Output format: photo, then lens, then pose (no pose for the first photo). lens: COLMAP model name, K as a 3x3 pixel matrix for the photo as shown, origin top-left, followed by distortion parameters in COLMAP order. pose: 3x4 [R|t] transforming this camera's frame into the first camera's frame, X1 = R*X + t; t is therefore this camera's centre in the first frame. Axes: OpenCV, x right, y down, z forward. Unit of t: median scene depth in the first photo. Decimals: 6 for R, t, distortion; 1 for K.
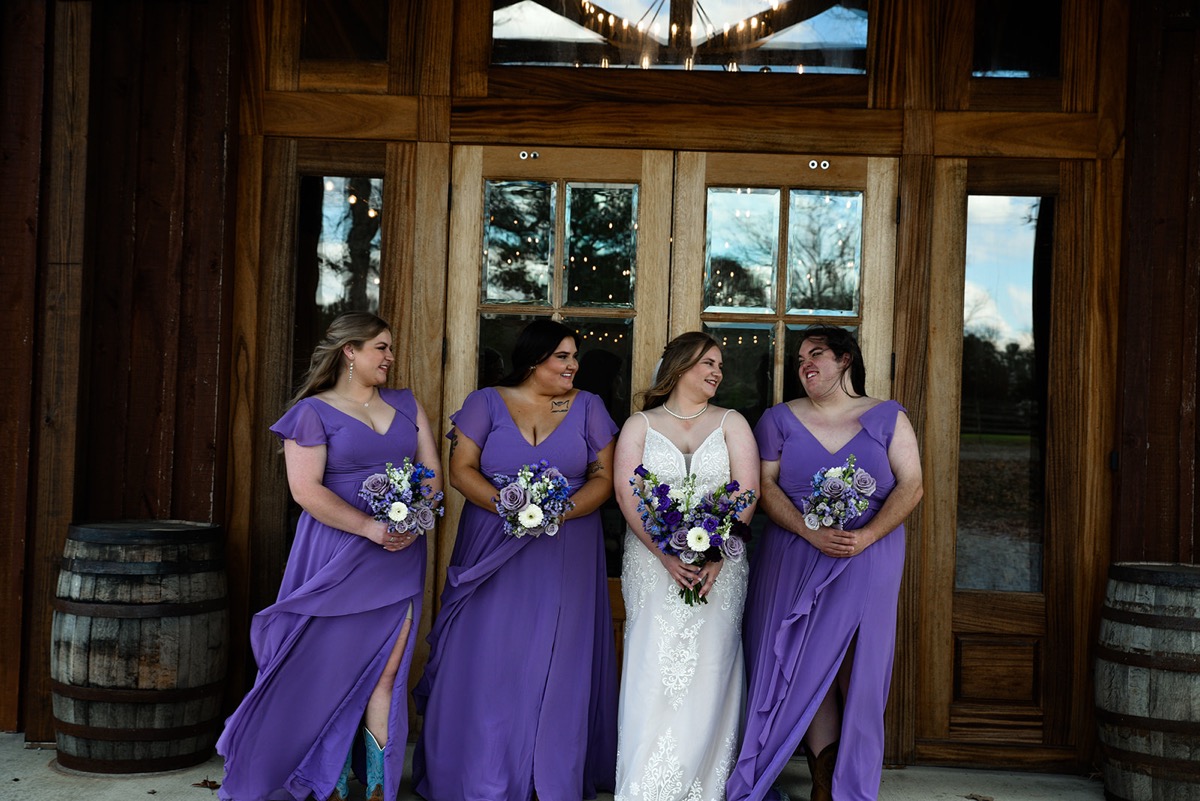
lens RADIAL K [[1494.0, 0, 600.0], [0, 1494.0, 400.5], [0, 0, 1]] dist [0.071225, 0.042671]
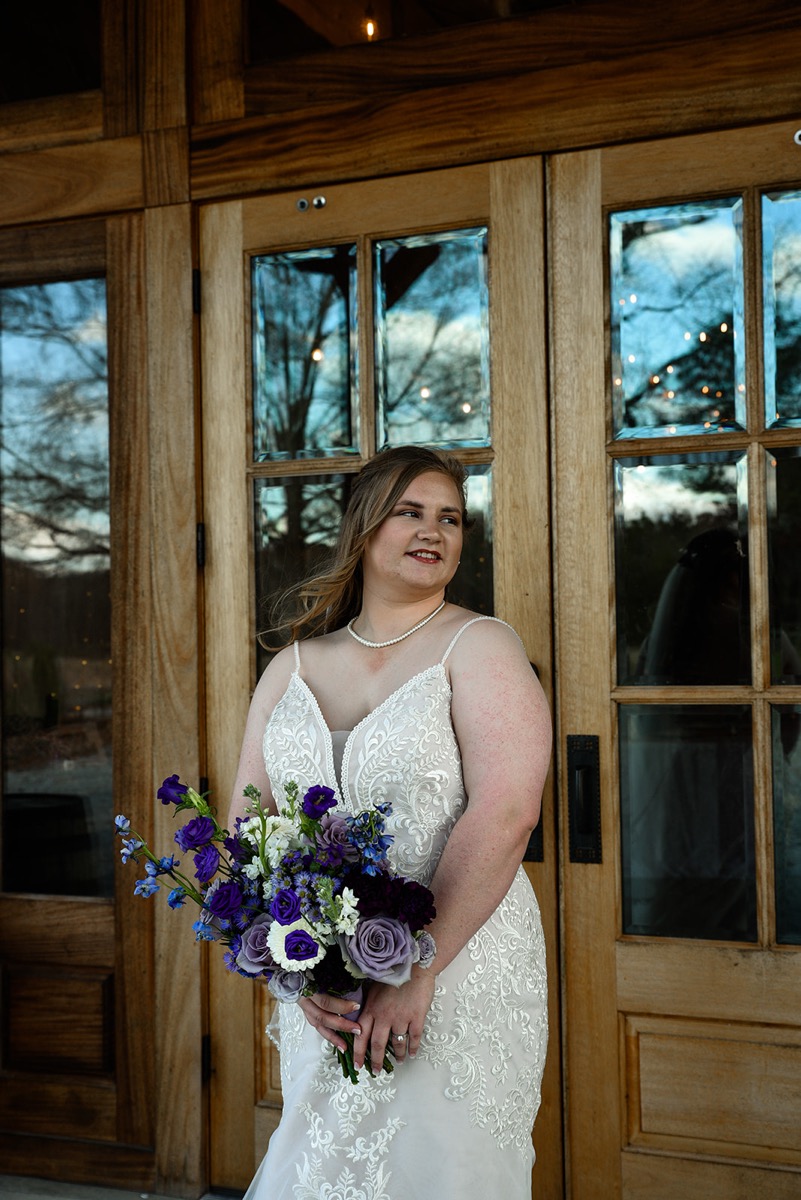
lens RADIAL K [[1494.0, 0, 400.5], [0, 1494.0, 600.0], [0, 0, 1]] dist [0.071225, 0.042671]
pose [[0.949049, -0.058496, -0.309652, 0.159789], [0.054071, 0.998275, -0.022864, 0.007302], [0.310455, 0.004956, 0.950575, 0.447933]]
